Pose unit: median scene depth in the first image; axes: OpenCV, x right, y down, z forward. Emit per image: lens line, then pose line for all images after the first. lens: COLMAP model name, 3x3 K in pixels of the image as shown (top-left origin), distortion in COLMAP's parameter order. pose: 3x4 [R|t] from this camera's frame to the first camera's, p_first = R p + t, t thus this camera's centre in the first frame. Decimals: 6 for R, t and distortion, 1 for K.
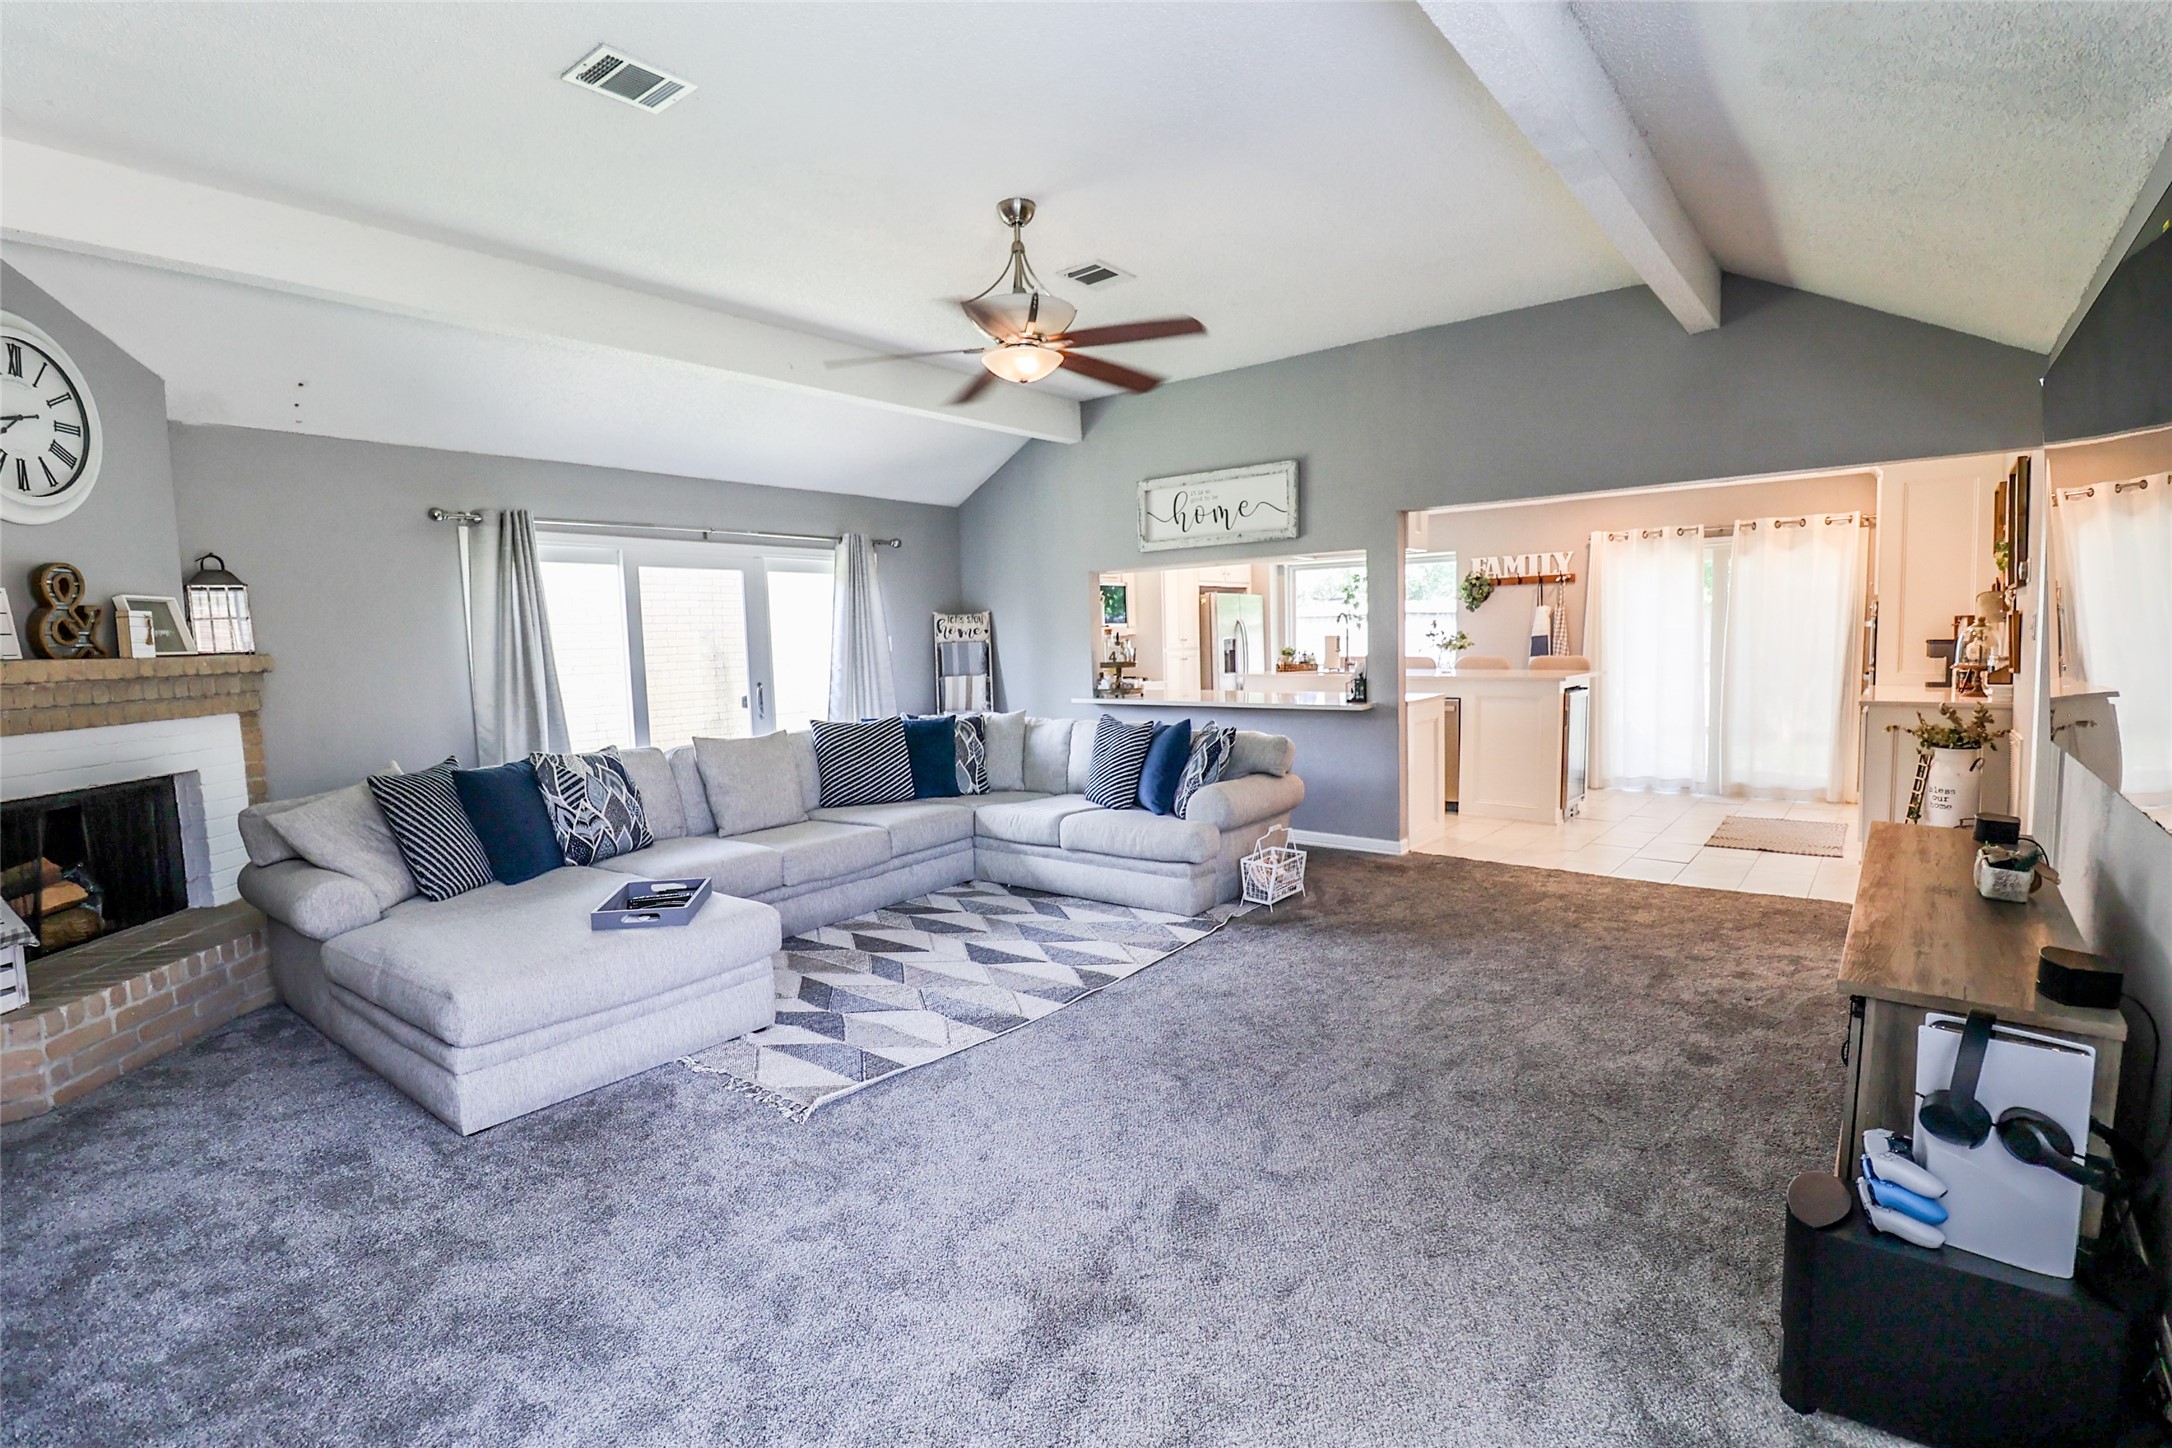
lens RADIAL K [[1012.7, 0, 1097.5], [0, 1012.7, 727.6], [0, 0, 1]] dist [0.006543, -0.015557]
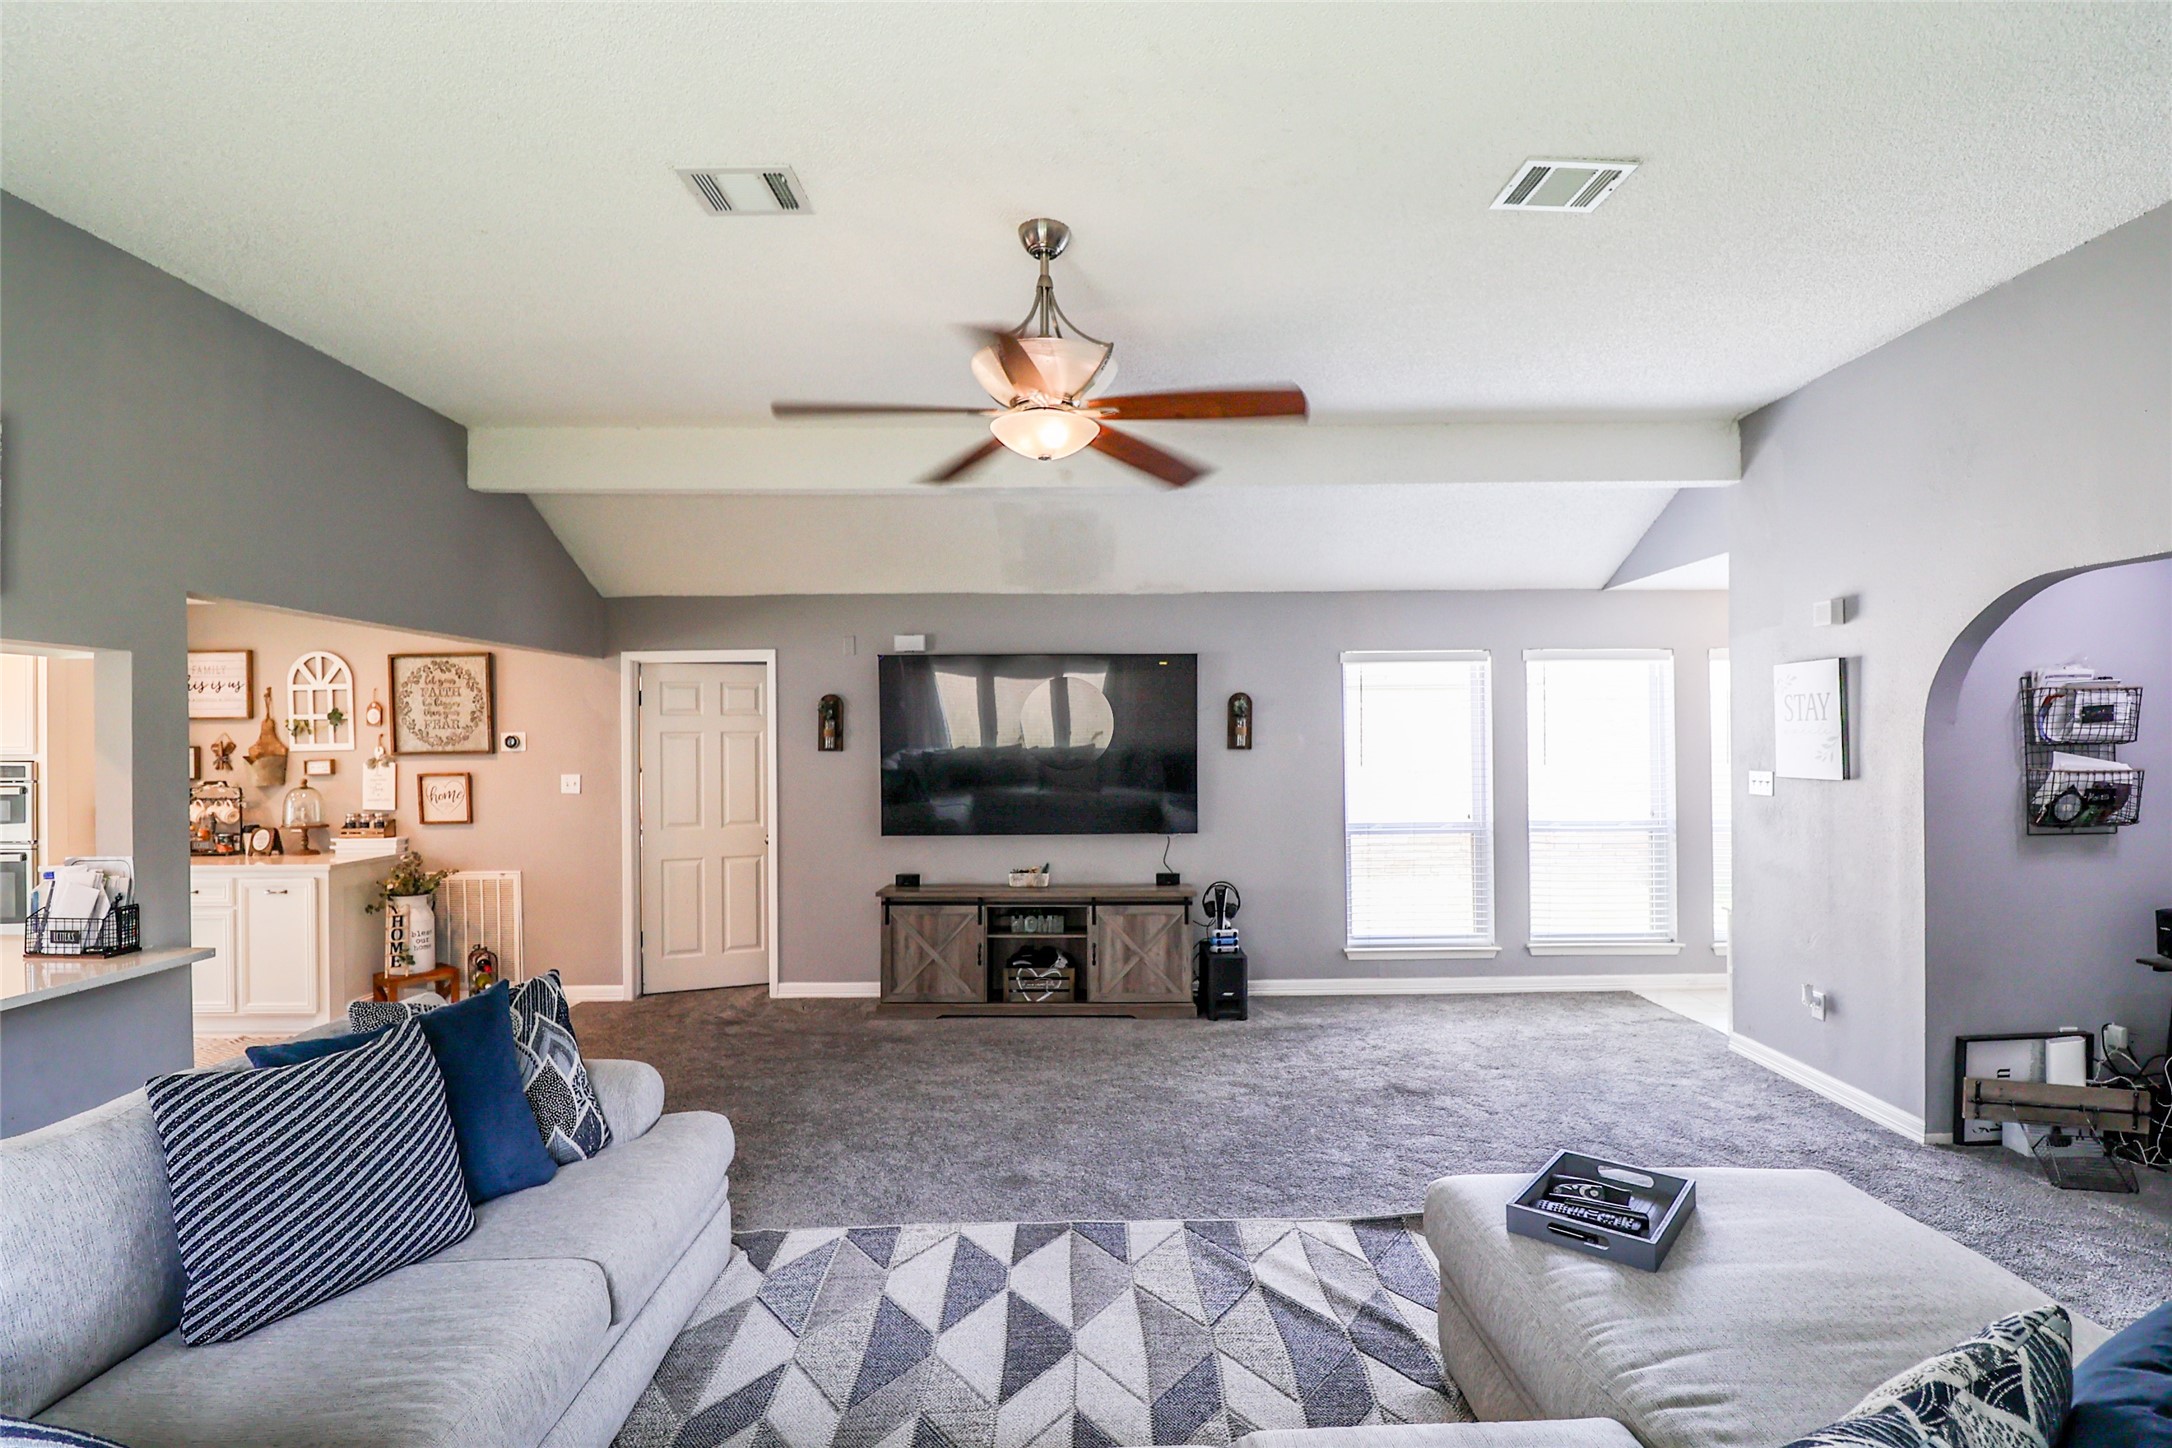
lens RADIAL K [[1012.7, 0, 1097.5], [0, 1012.7, 727.6], [0, 0, 1]] dist [0.006543, -0.015557]
pose [[-0.636689, 0.039062, 0.770130, -0.425511], [0.092842, 0.995334, 0.026271, -0.103461], [-0.765511, 0.088227, -0.637345, 0.937714]]
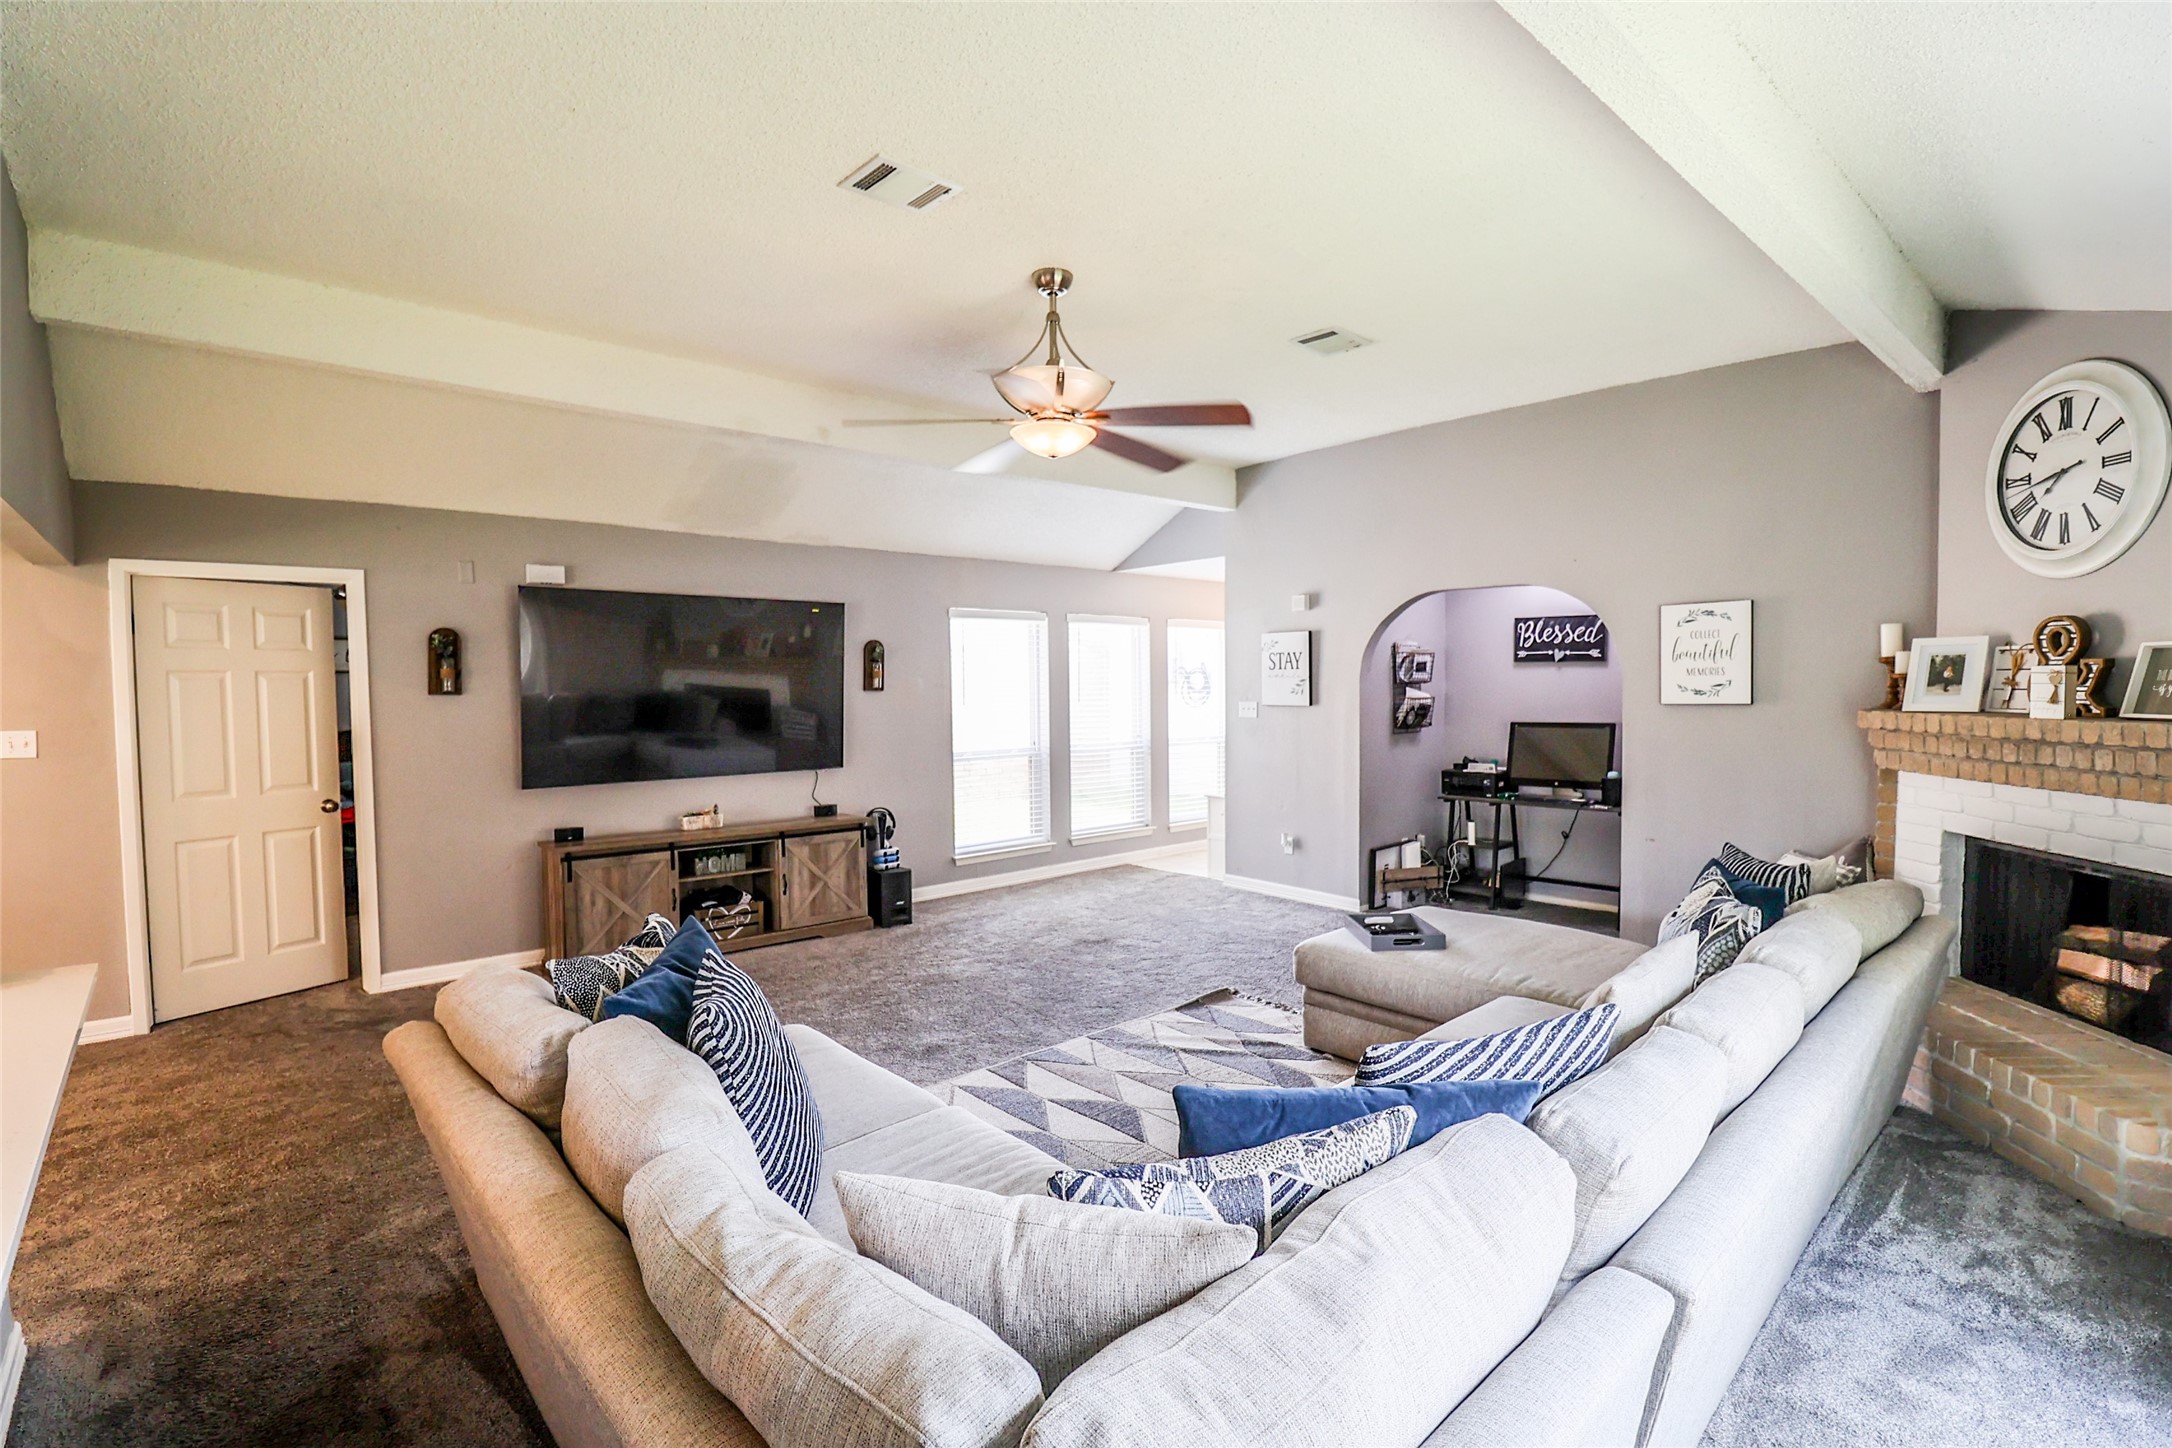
lens RADIAL K [[1012.7, 0, 1097.5], [0, 1012.7, 727.6], [0, 0, 1]] dist [0.006543, -0.015557]
pose [[-0.987471, 0.026443, 0.155570, -0.163591], [0.046899, 0.990492, 0.129330, -0.135190], [-0.150671, 0.135006, -0.979322, 1.253893]]
